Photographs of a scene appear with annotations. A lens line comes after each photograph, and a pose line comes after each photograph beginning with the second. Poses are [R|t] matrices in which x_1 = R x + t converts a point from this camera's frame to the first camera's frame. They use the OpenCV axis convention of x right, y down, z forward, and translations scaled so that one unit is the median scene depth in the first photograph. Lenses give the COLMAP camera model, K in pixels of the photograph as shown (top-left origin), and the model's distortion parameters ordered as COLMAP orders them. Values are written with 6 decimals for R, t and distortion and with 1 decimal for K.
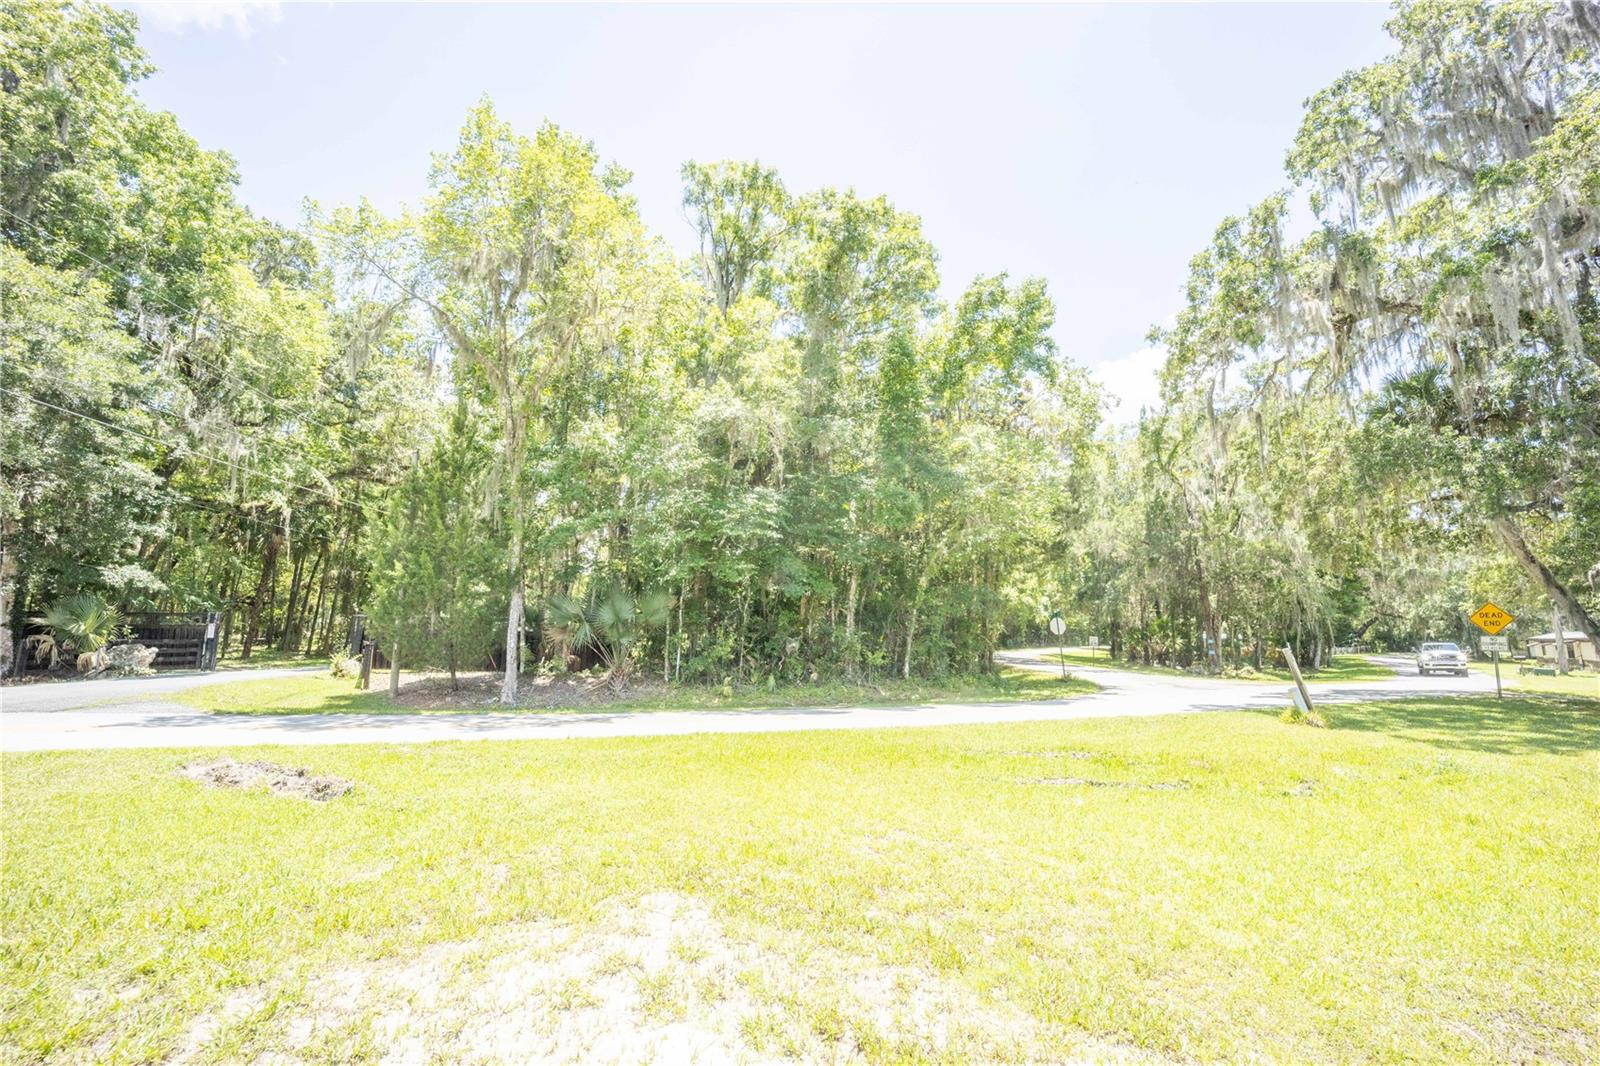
lens RADIAL K [[653.1, 0, 802.2], [0, 653.1, 532.2], [0, 0, 1]] dist [-0.021710, -0.000848]
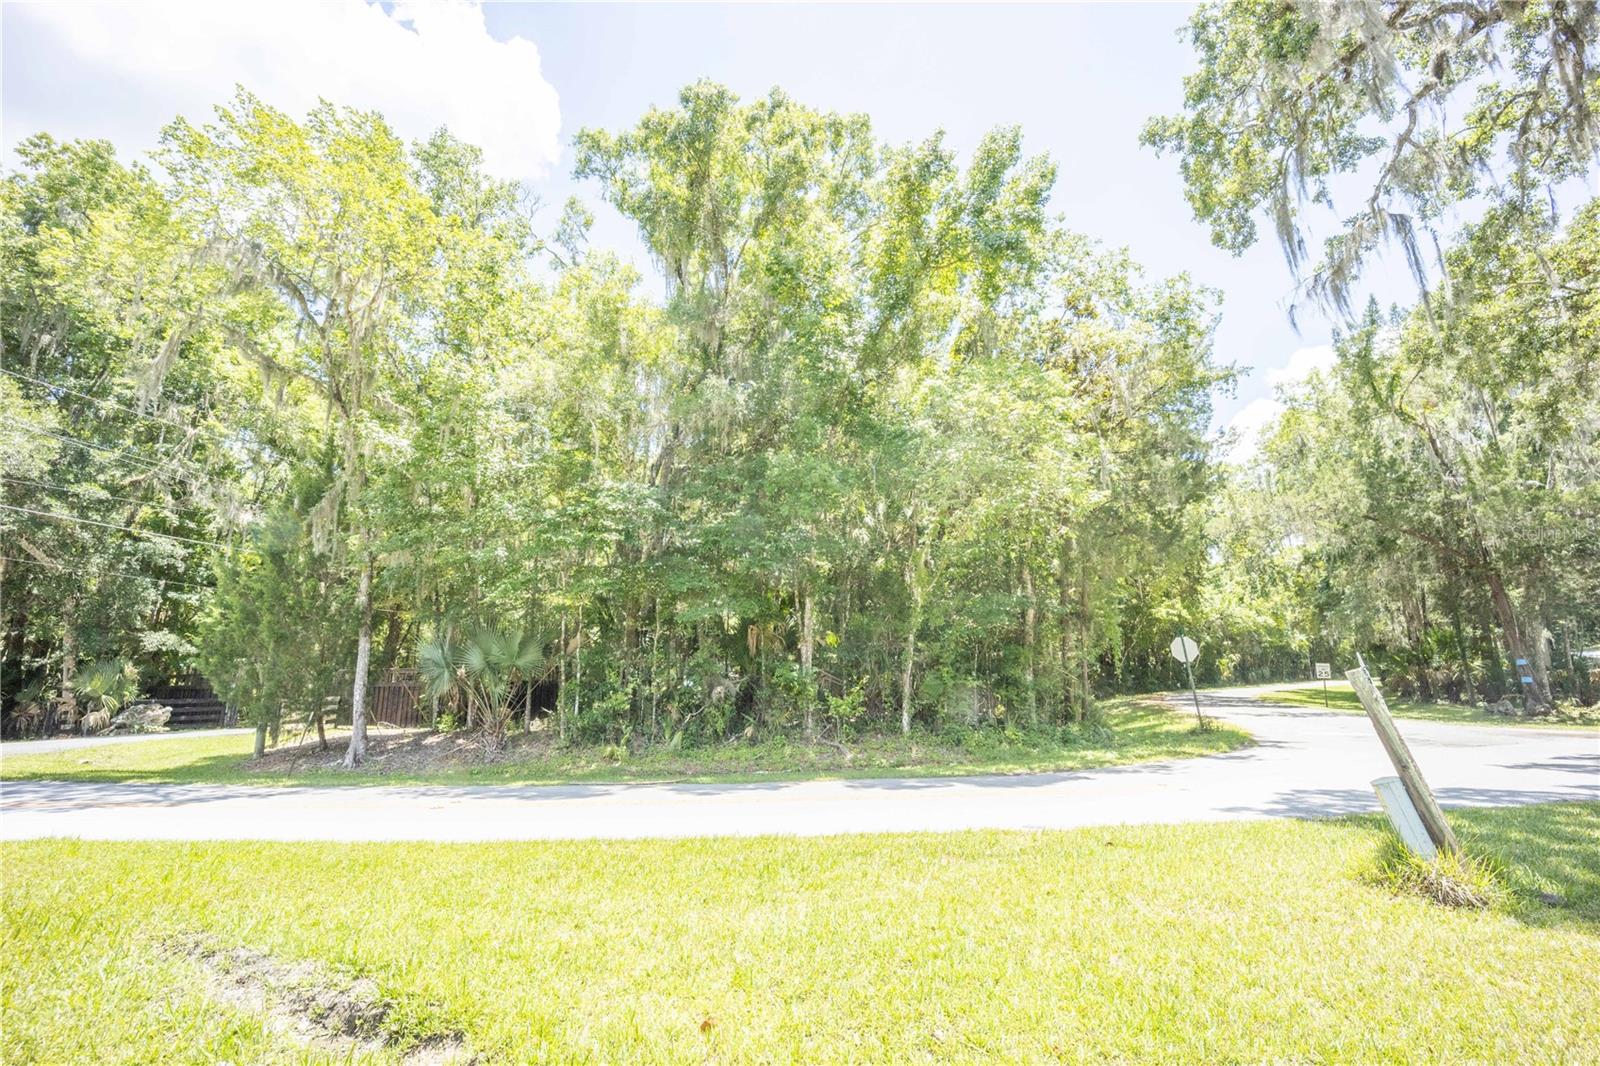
lens RADIAL K [[653.1, 0, 802.2], [0, 653.1, 532.2], [0, 0, 1]] dist [-0.021710, -0.000848]
pose [[0.938993, -0.105400, -0.327387, 0.321721], [0.083317, 0.993242, -0.080802, 0.058234], [0.333691, 0.048595, 0.941429, 0.299299]]
